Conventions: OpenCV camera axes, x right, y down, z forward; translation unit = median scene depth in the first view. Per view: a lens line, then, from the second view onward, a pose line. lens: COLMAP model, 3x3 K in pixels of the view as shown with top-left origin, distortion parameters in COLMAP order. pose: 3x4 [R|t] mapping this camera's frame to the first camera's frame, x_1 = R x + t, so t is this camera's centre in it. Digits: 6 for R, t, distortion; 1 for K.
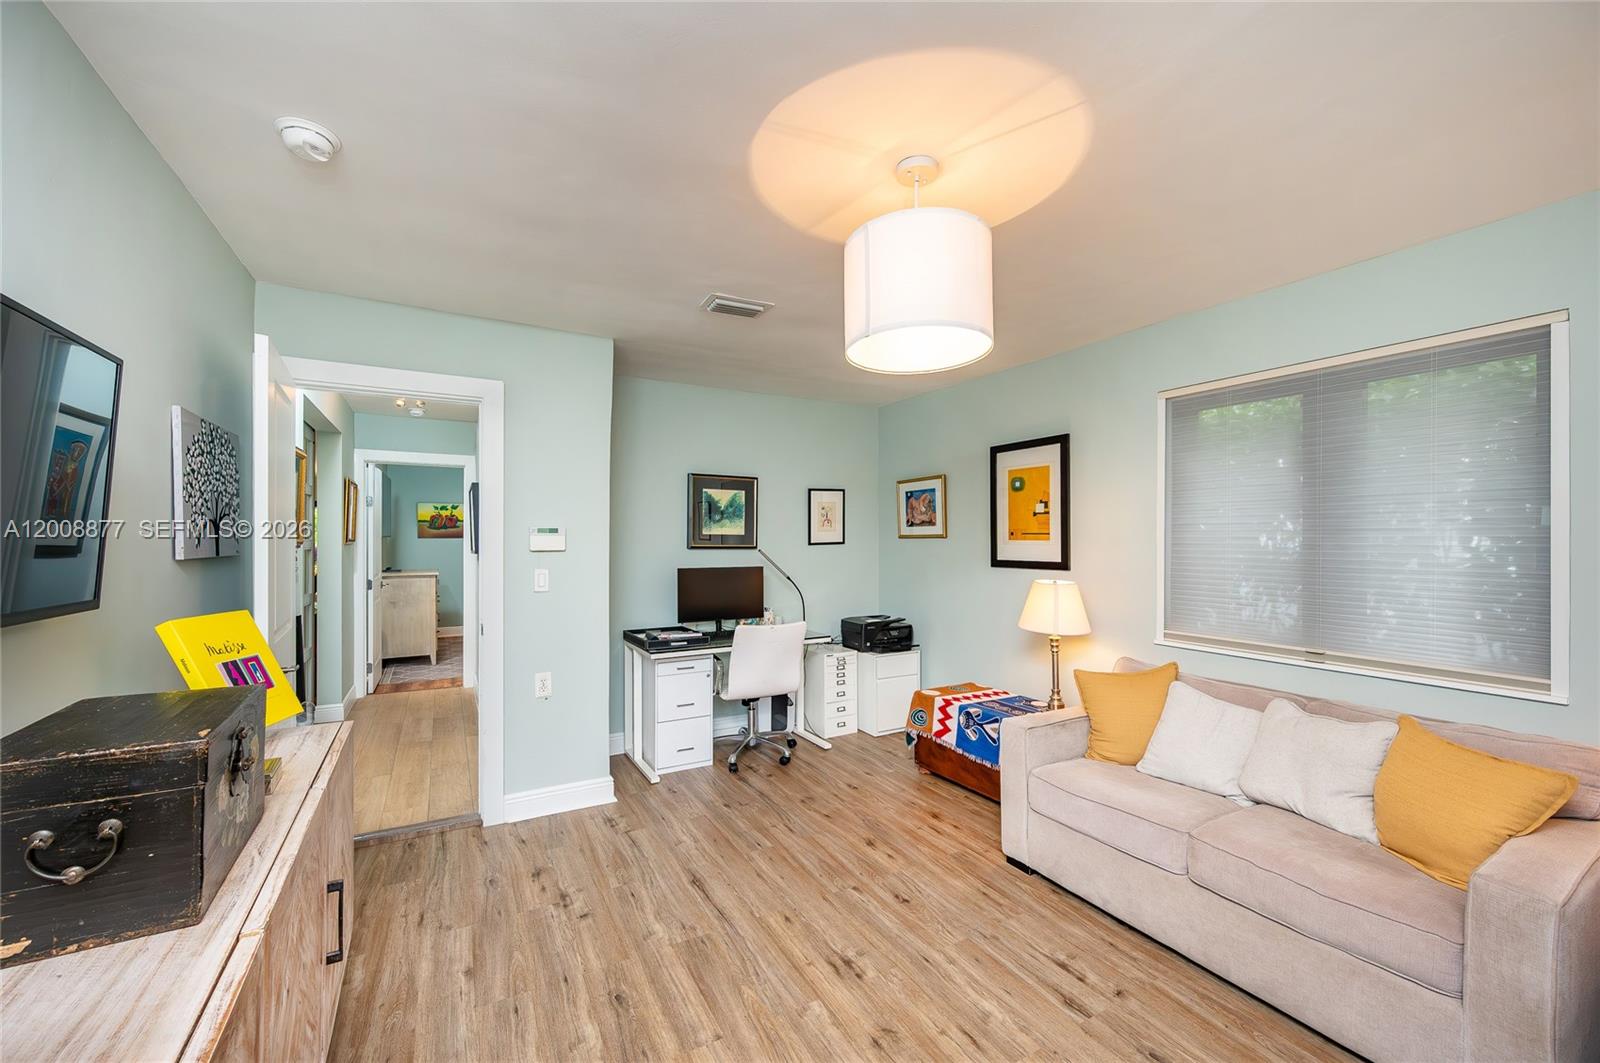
lens RADIAL K [[619.5, 0, 799.4], [0, 619.5, 538.0], [0, 0, 1]] dist [0.000301, 0.000048]
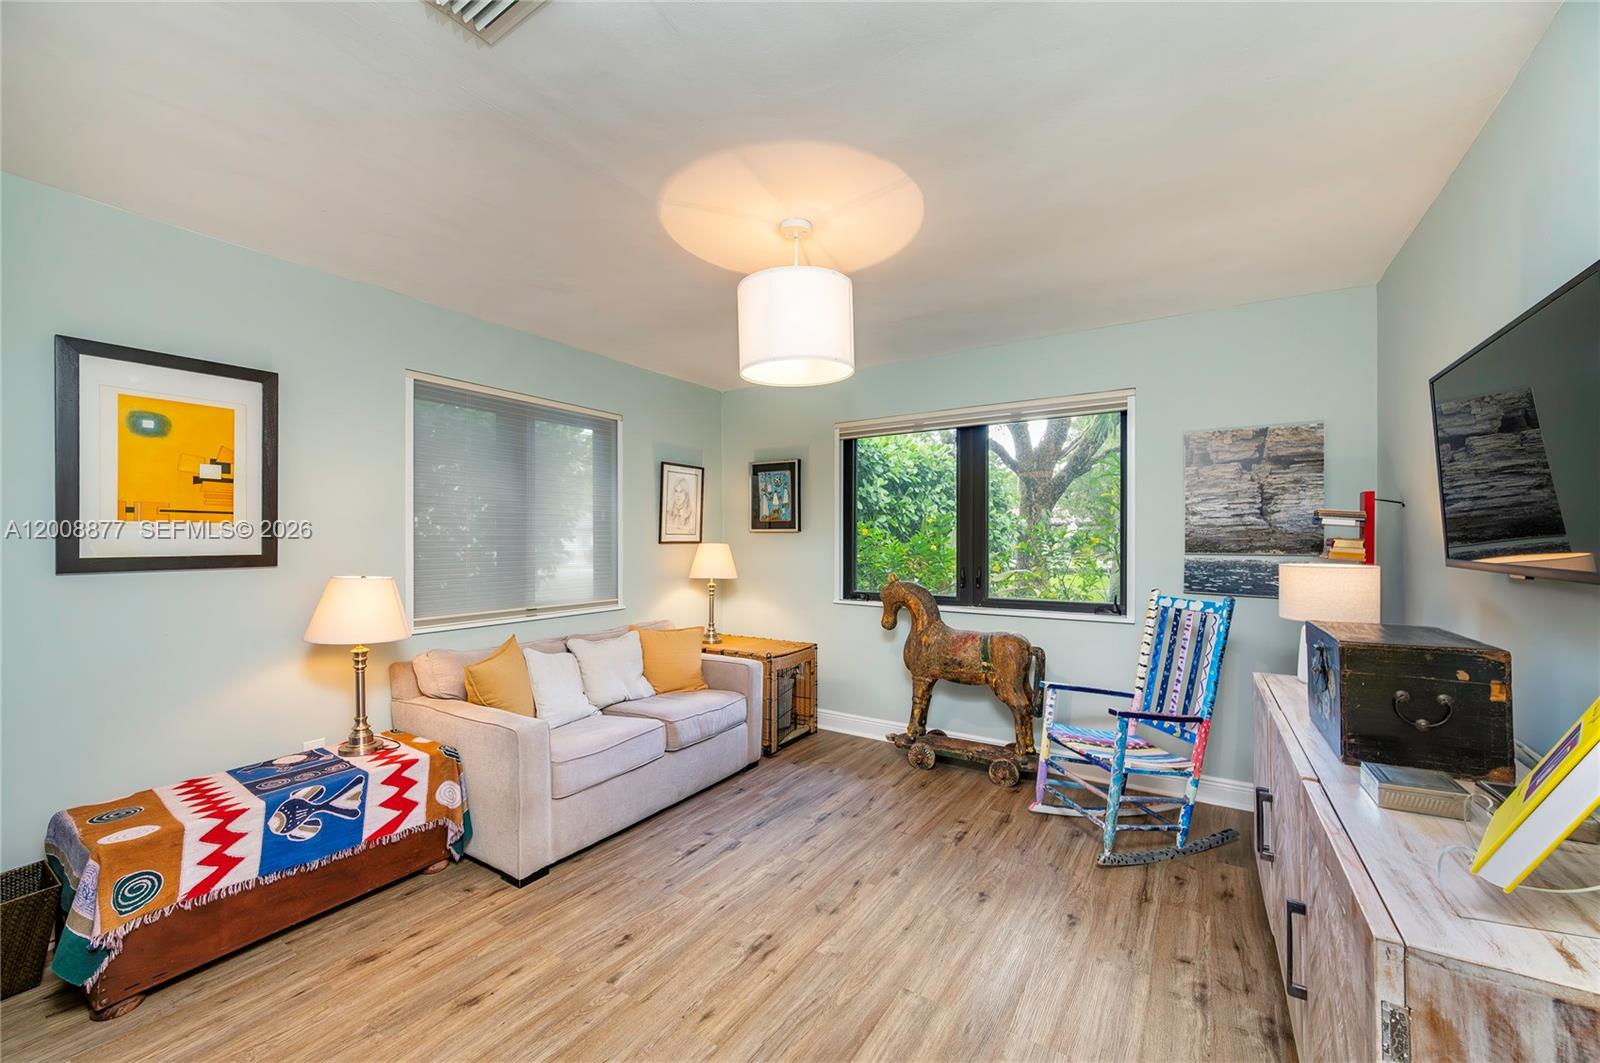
lens RADIAL K [[619.5, 0, 799.4], [0, 619.5, 538.0], [0, 0, 1]] dist [0.000301, 0.000048]
pose [[-0.455285, -0.000489, 0.890346, -0.518113], [-0.002077, 0.999998, -0.000513, 0.021392], [-0.890343, -0.002083, -0.455285, 0.865721]]
